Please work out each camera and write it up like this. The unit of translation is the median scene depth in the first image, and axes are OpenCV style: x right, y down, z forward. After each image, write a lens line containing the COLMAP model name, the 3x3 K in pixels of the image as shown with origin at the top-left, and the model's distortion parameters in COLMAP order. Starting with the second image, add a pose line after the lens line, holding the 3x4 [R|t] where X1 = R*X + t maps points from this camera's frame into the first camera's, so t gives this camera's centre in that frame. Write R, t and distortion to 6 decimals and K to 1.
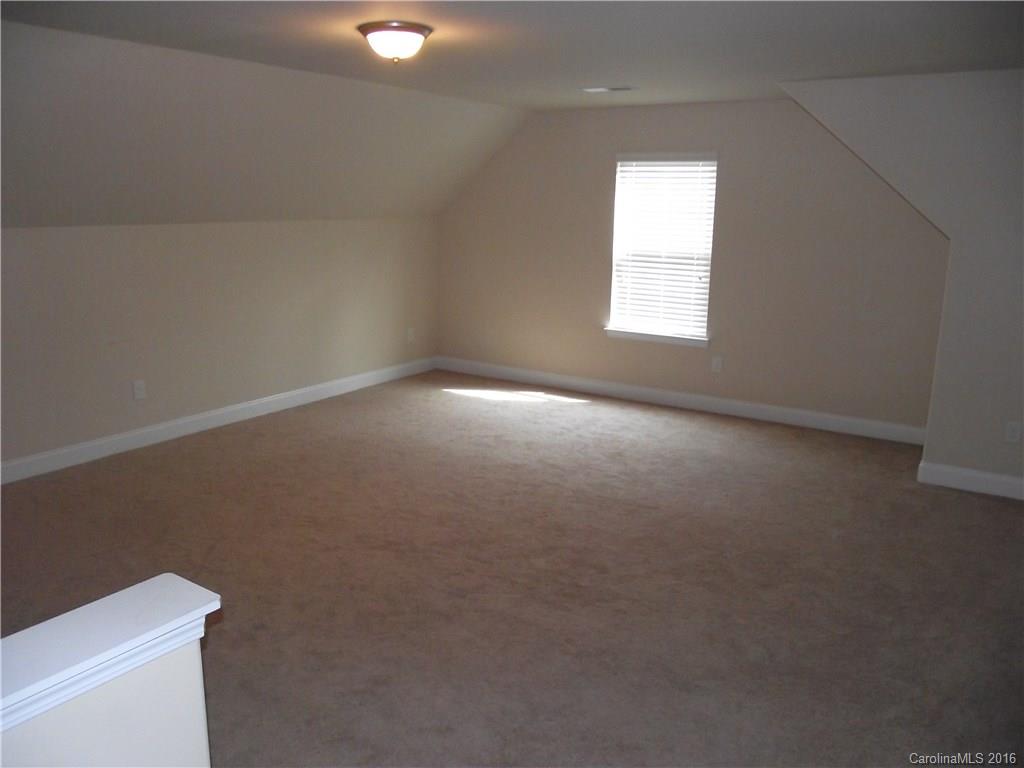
lens RADIAL K [[858.1, 0, 512.0], [0, 858.1, 384.0], [0, 0, 1]] dist [-0.009469, -0.002277]
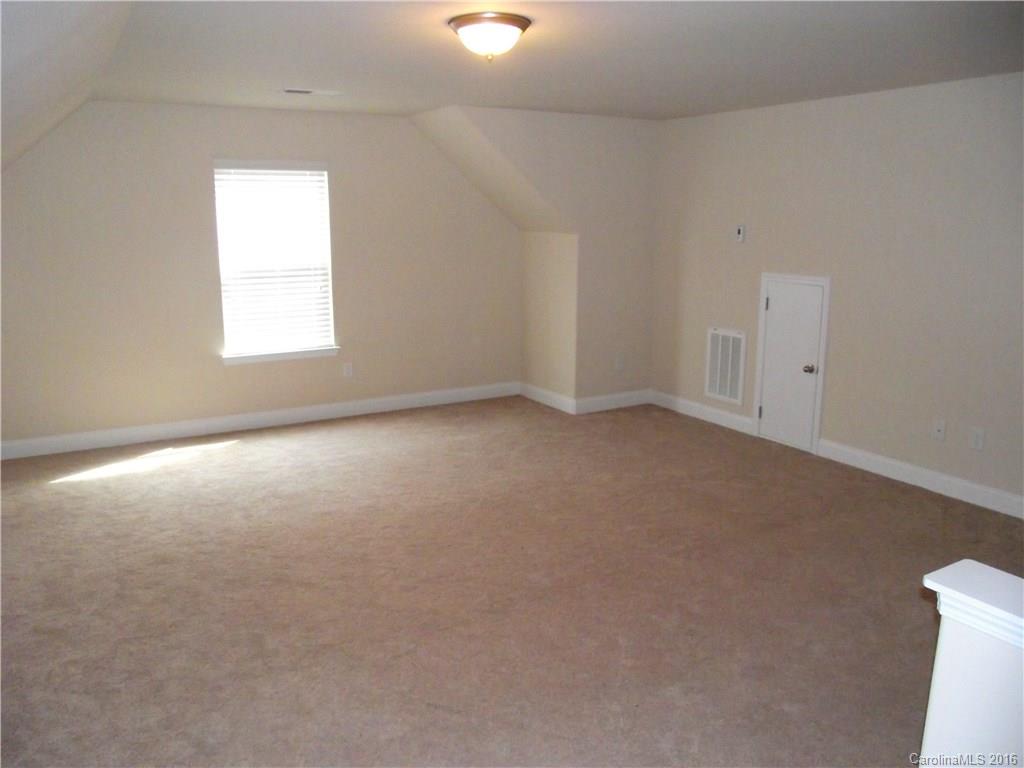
lens RADIAL K [[833.6, 0, 512.0], [0, 833.6, 384.0], [0, 0, 1]] dist [-0.010703, 0.000077]
pose [[0.454216, -0.201942, 0.867702, -0.539650], [0.199907, 0.972237, 0.121625, -0.088186], [-0.868173, 0.118216, 0.481976, 0.353925]]
